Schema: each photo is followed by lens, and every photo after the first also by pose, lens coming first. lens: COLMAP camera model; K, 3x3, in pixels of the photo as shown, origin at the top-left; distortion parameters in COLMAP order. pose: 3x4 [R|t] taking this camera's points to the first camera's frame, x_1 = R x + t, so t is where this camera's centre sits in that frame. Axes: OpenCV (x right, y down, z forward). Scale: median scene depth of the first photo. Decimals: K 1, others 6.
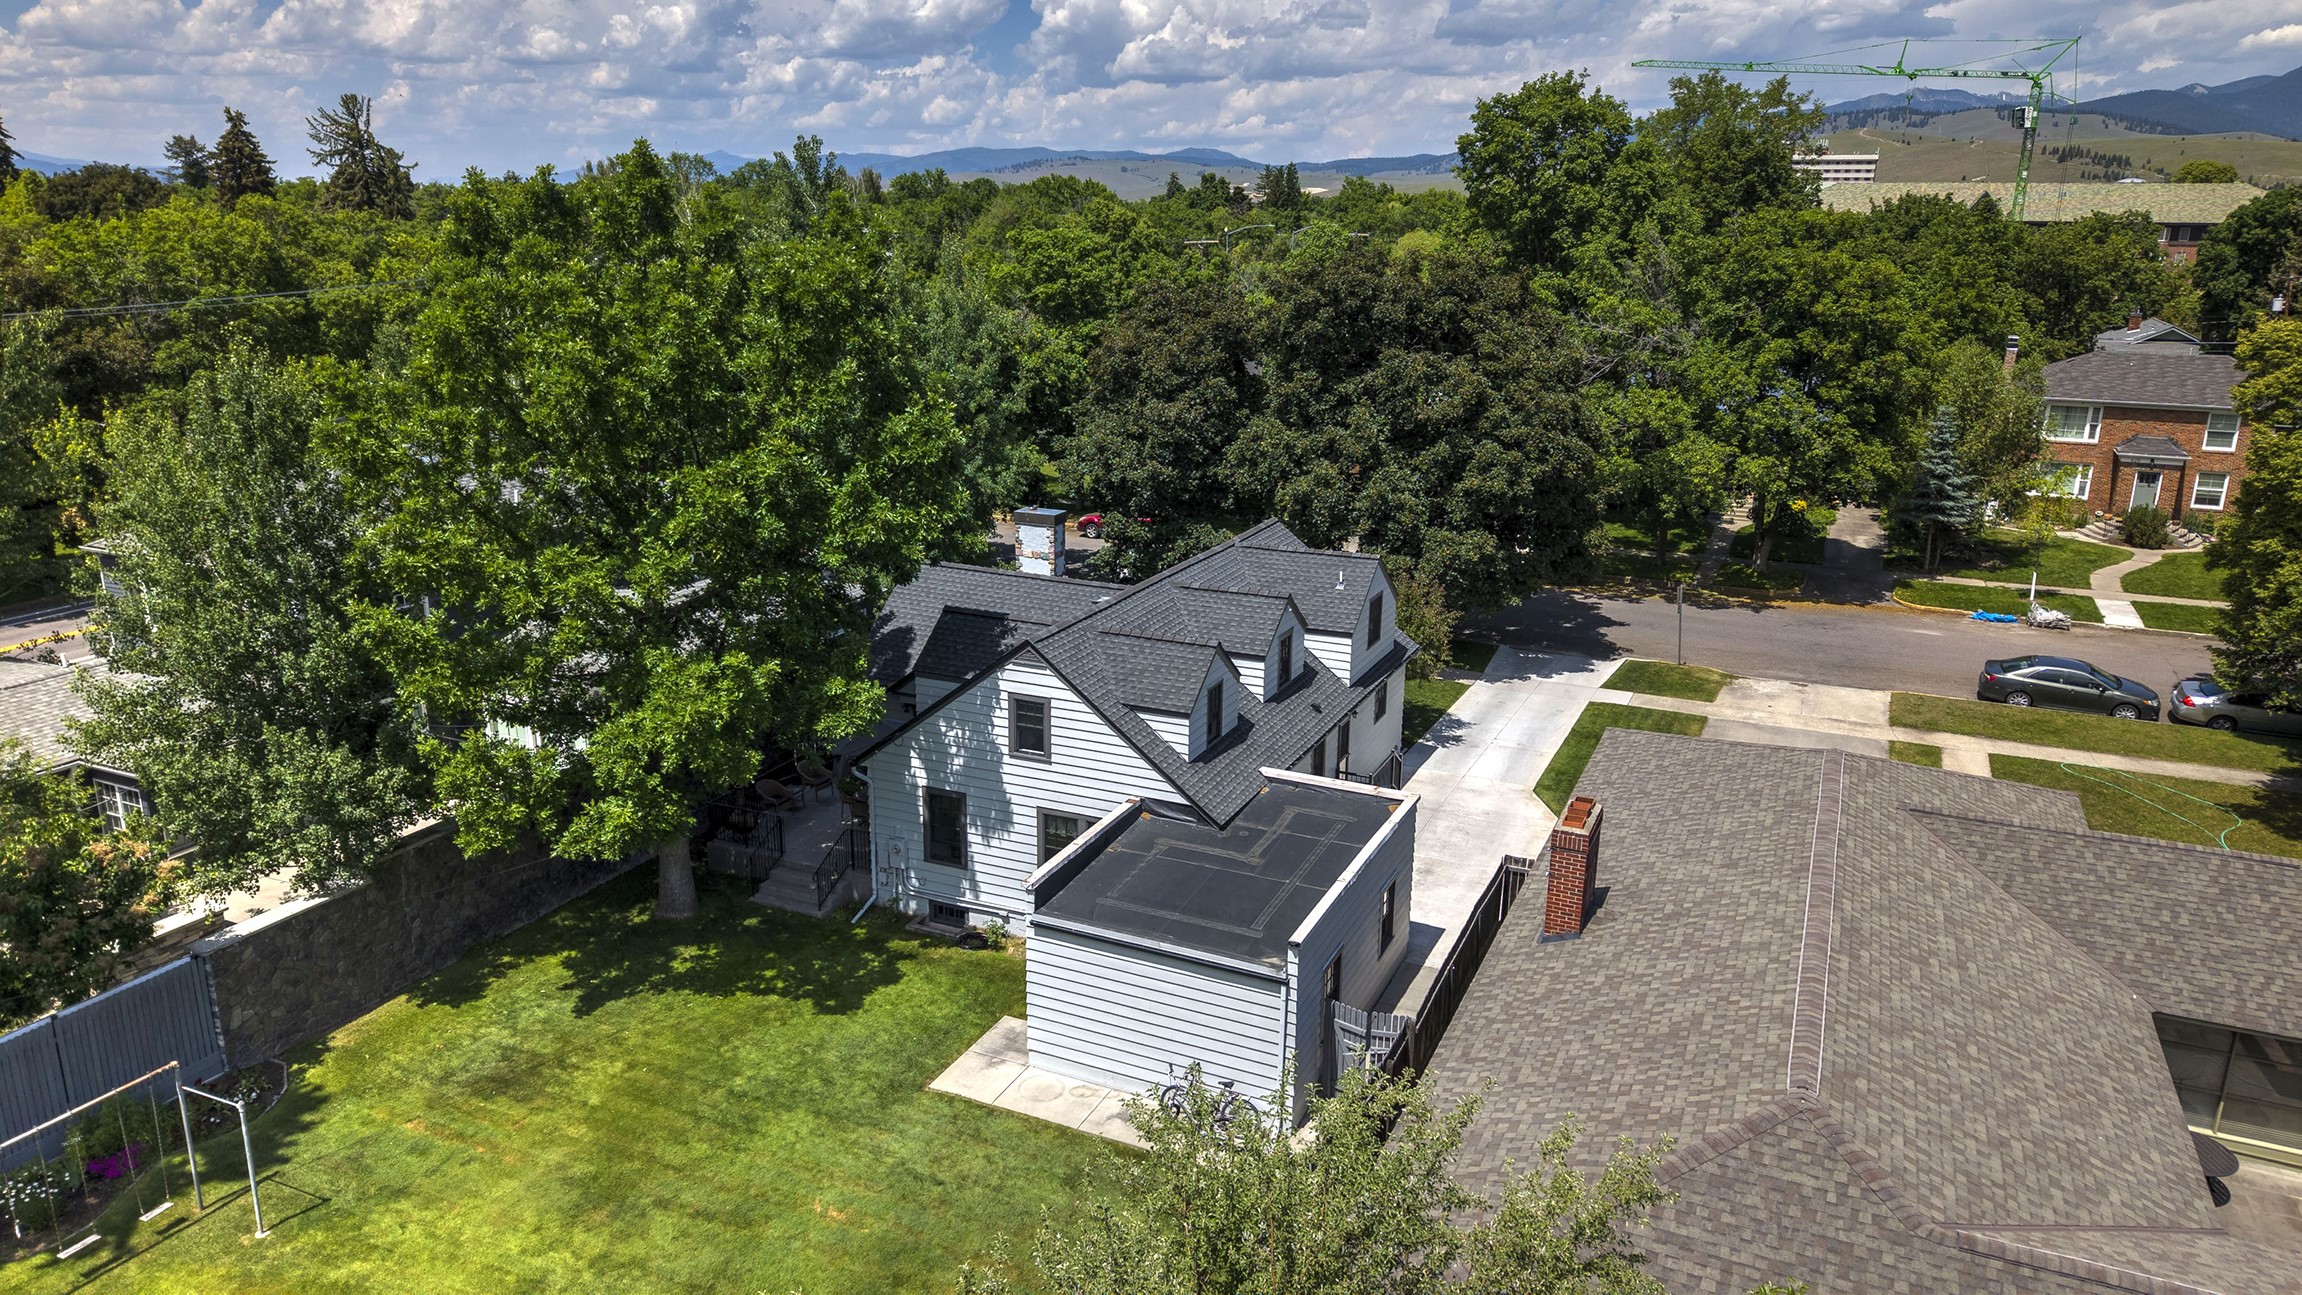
lens RADIAL K [[1534.1, 0, 1152.9], [0, 1534.1, 653.2], [0, 0, 1]] dist [0.010963, -0.015126]
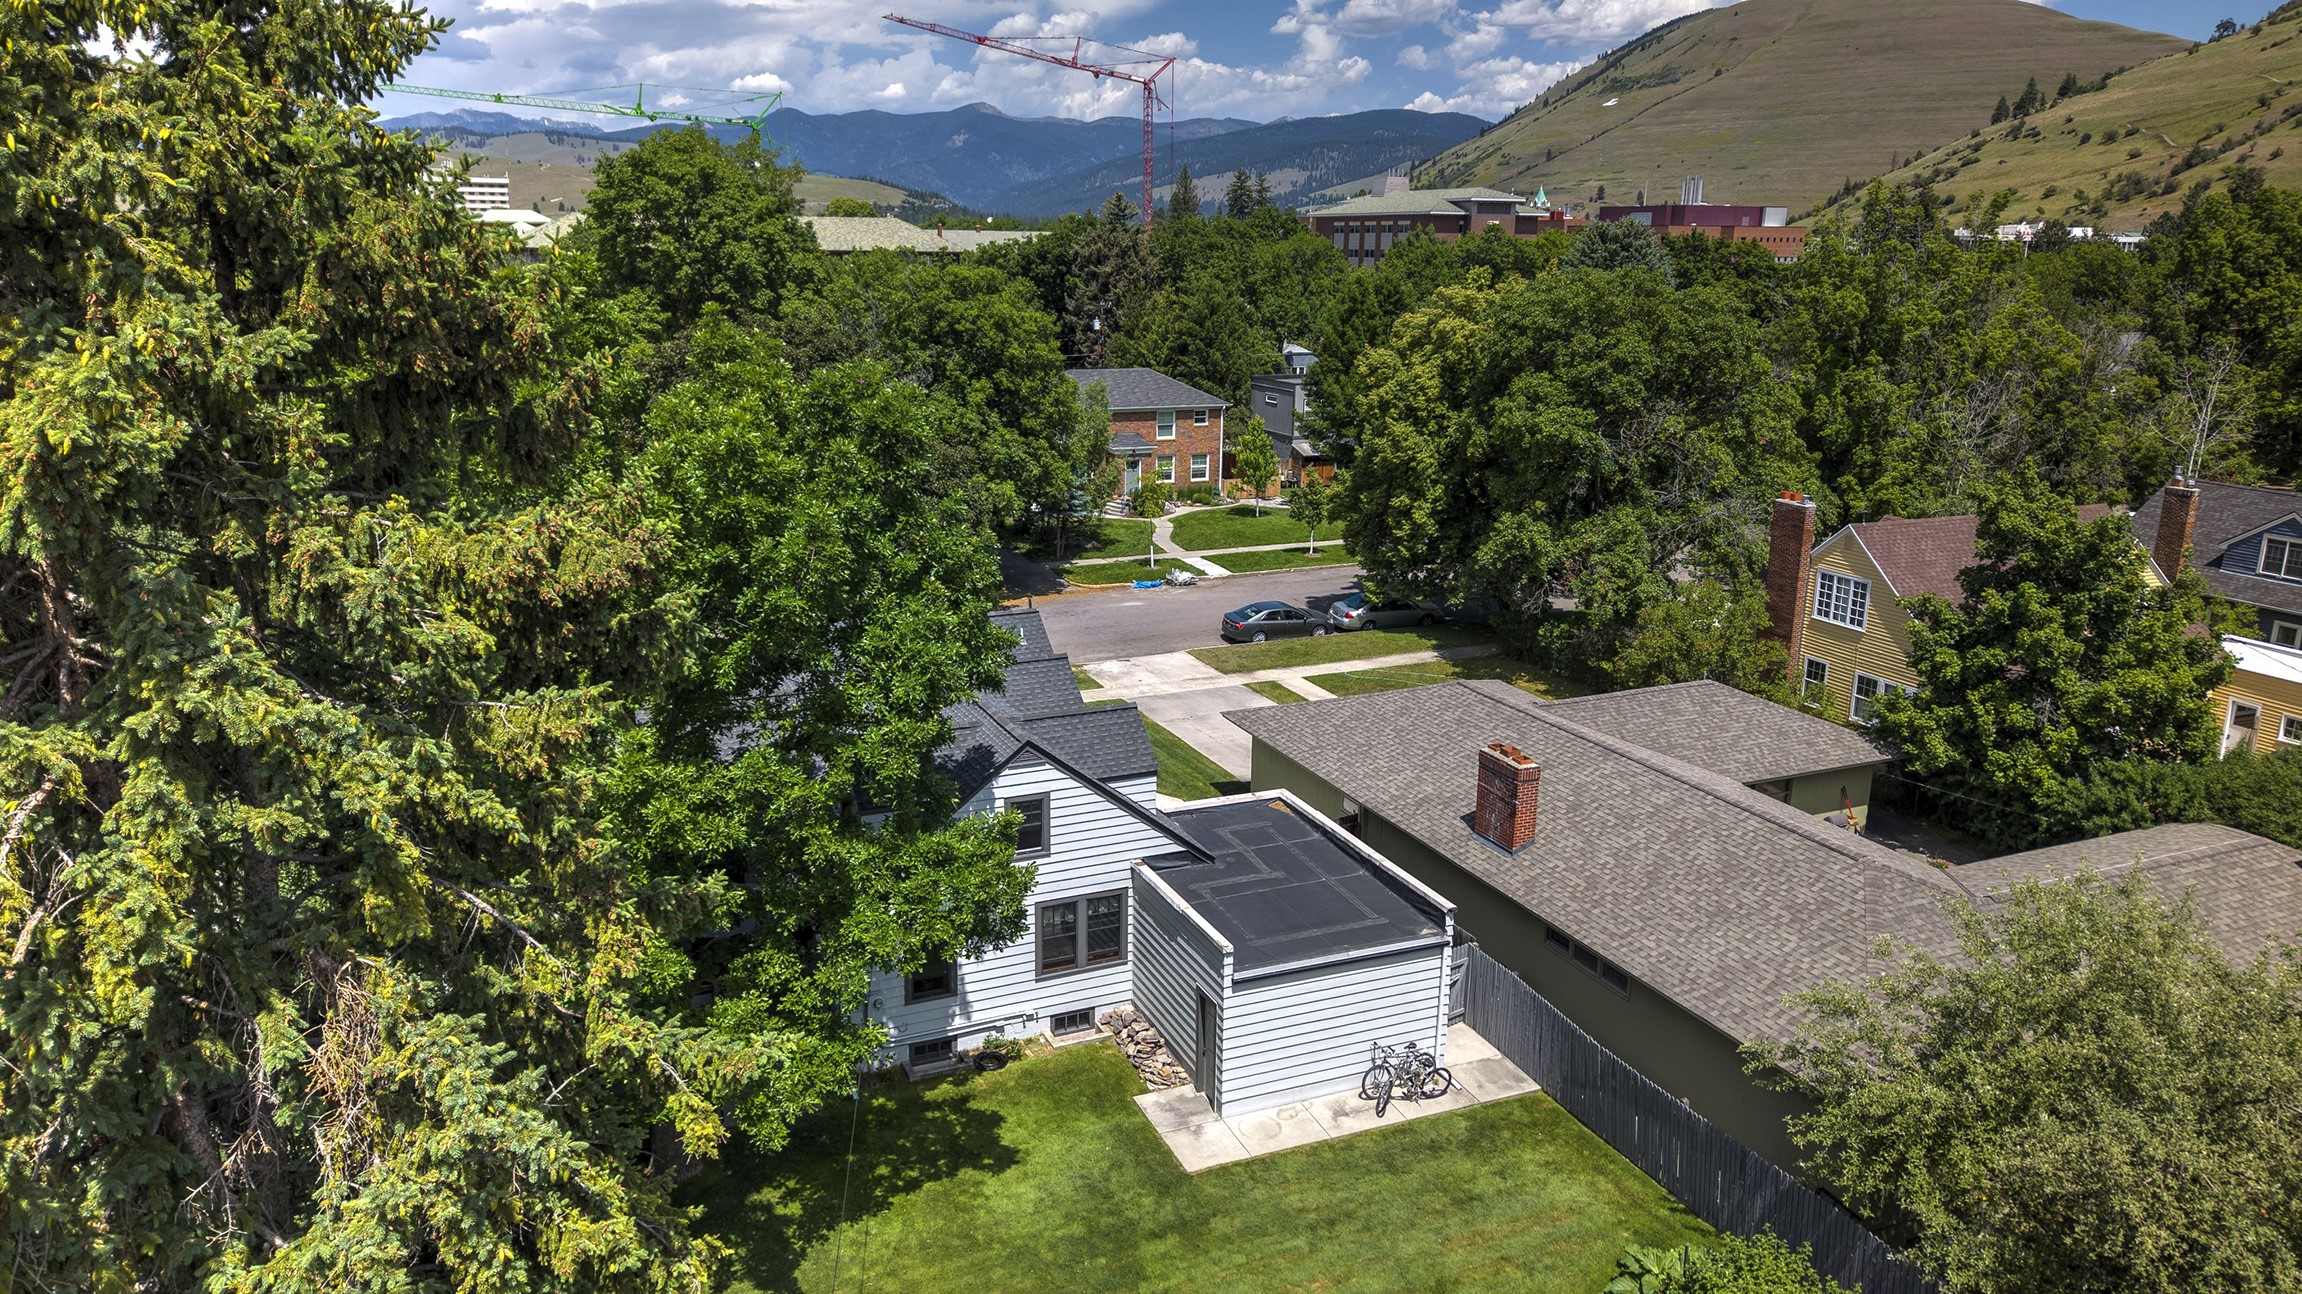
lens RADIAL K [[1534.1, 0, 1159.7], [0, 1534.1, 638.8], [0, 0, 1]] dist [0.010963, -0.015126]
pose [[0.667990, -0.189114, 0.719739, -0.685247], [0.202979, 0.976800, 0.068272, -0.116938], [-0.715953, 0.100487, 0.690879, 0.217501]]
